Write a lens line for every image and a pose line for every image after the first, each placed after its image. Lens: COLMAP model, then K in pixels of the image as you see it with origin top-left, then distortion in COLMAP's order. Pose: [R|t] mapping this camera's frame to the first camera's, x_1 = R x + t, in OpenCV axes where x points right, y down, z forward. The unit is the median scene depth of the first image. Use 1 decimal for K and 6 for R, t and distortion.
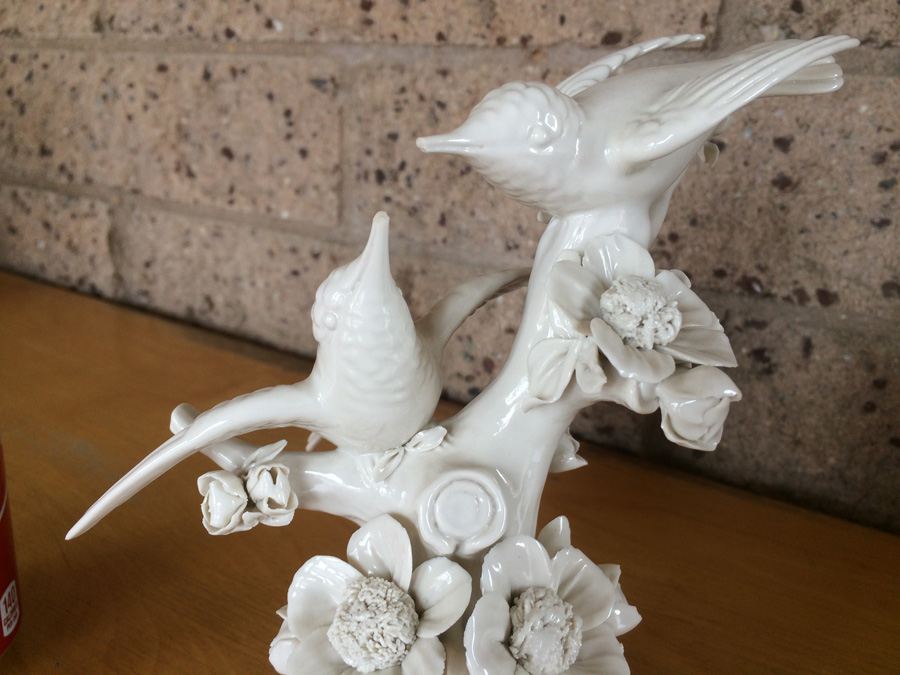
lens RADIAL K [[802.6, 0, 445.9], [0, 802.6, 336.9], [0, 0, 1]] dist [0.045217, -0.095817]
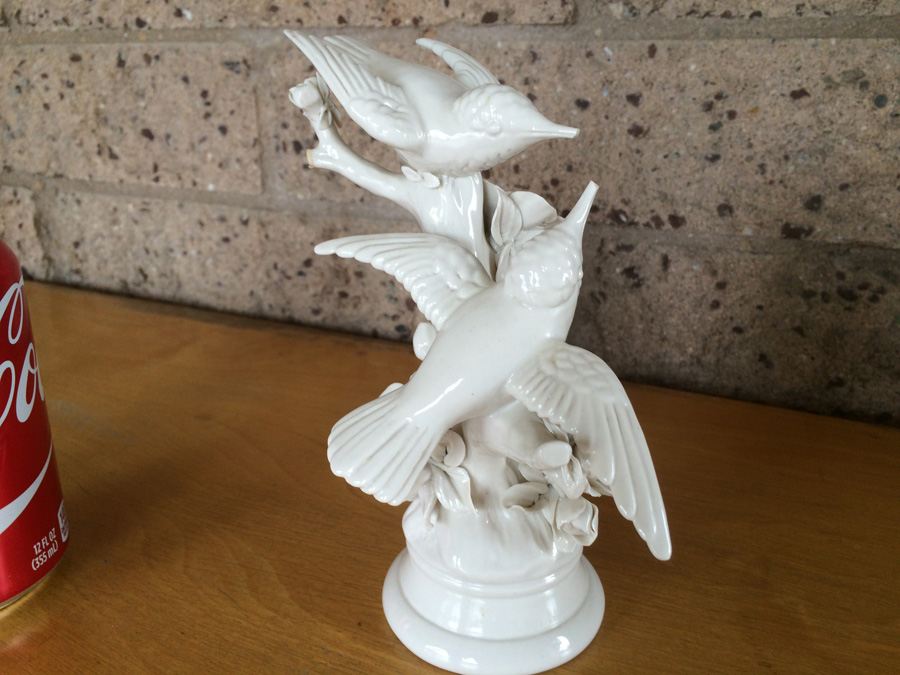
lens RADIAL K [[802.6, 0, 446.4], [0, 802.6, 340.1], [0, 0, 1]] dist [0.045217, -0.095817]
pose [[0.987178, -0.099852, 0.124538, -0.056528], [0.092645, 0.993742, 0.062396, 0.023909], [-0.129989, -0.050058, 0.990251, -0.204459]]
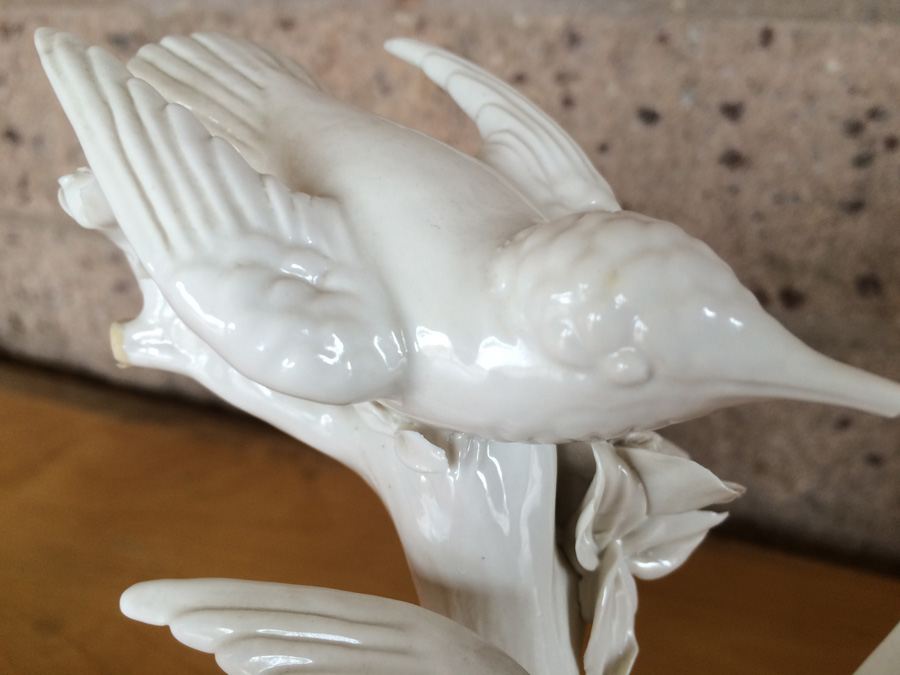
lens RADIAL K [[802.6, 0, 449.3], [0, 802.6, 326.2], [0, 0, 1]] dist [0.045217, -0.095817]
pose [[0.983062, -0.103904, 0.150976, 0.004871], [0.088446, 0.990453, 0.105739, -0.138213], [-0.160521, -0.090595, 0.982866, 0.248841]]
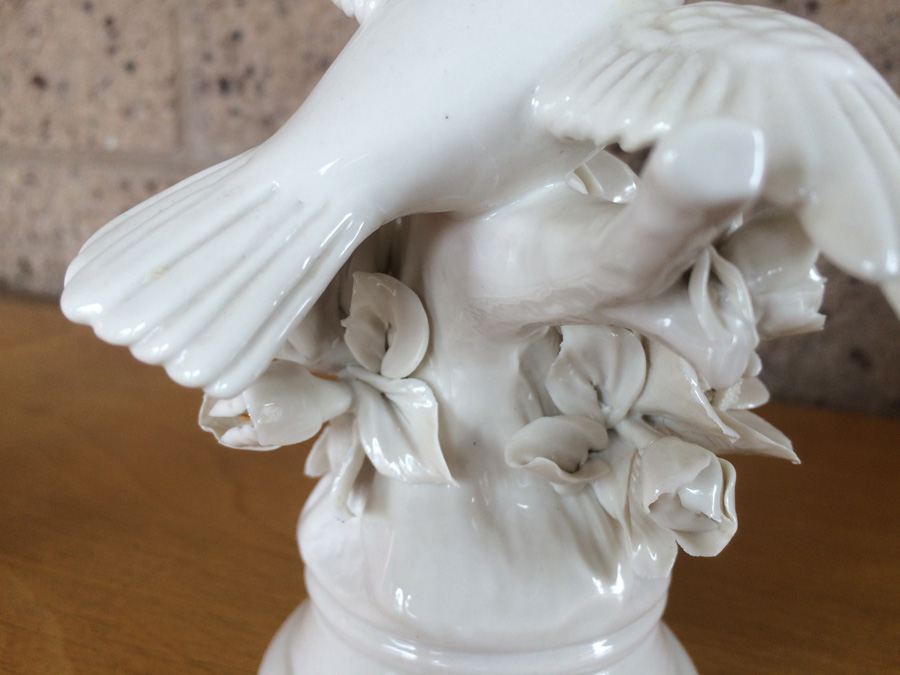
lens RADIAL K [[802.6, 0, 449.3], [0, 802.6, 348.2], [0, 0, 1]] dist [0.045217, -0.095817]
pose [[0.984247, -0.061859, 0.165626, -0.006686], [0.071329, 0.996105, -0.051846, 0.185552], [-0.161773, 0.062843, 0.984825, 0.173560]]
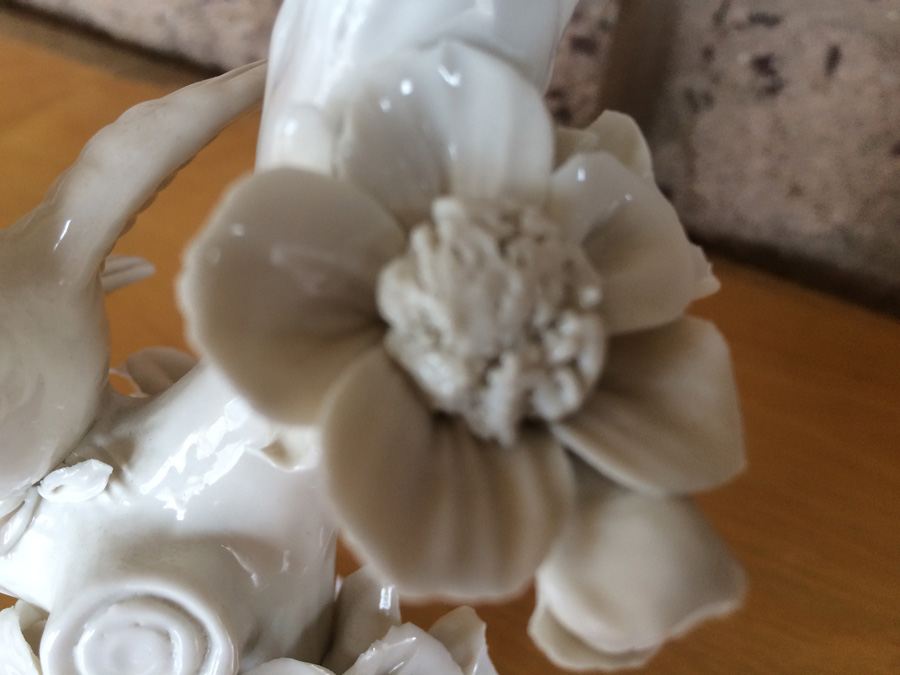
lens RADIAL K [[802.6, 0, 466.2], [0, 802.6, 318.9], [0, 0, 1]] dist [0.045217, -0.095817]
pose [[0.998214, -0.035852, 0.047780, 0.097000], [0.012568, 0.908010, 0.418760, -0.080368], [-0.058398, -0.417412, 0.906839, 0.308738]]
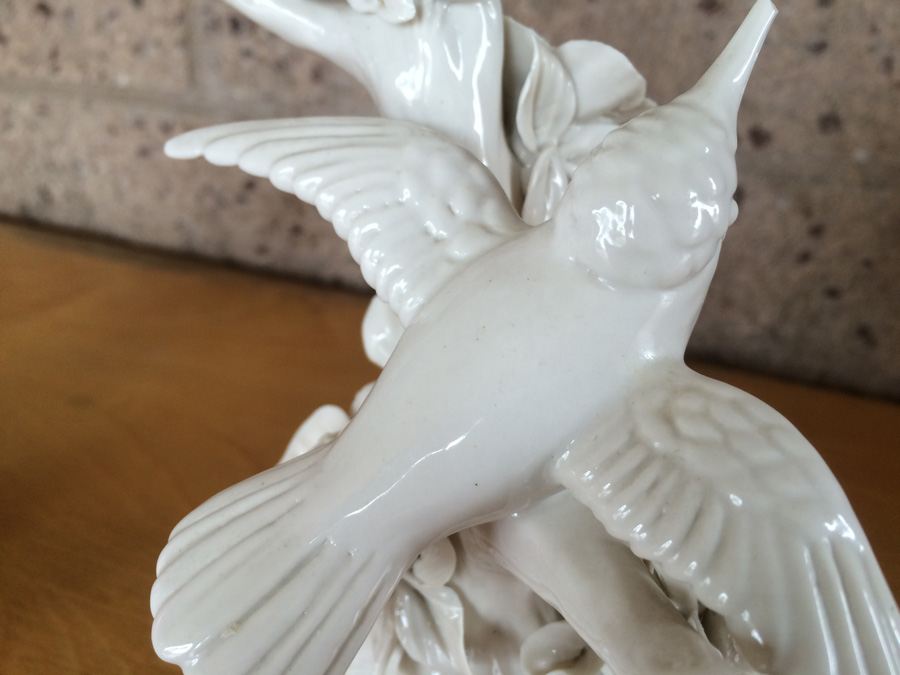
lens RADIAL K [[802.6, 0, 448.1], [0, 802.6, 335.9], [0, 0, 1]] dist [0.045217, -0.095817]
pose [[0.987269, -0.086949, 0.133191, -0.004785], [0.067844, 0.987566, 0.141812, 0.017790], [-0.143865, -0.130971, 0.980892, 0.146226]]
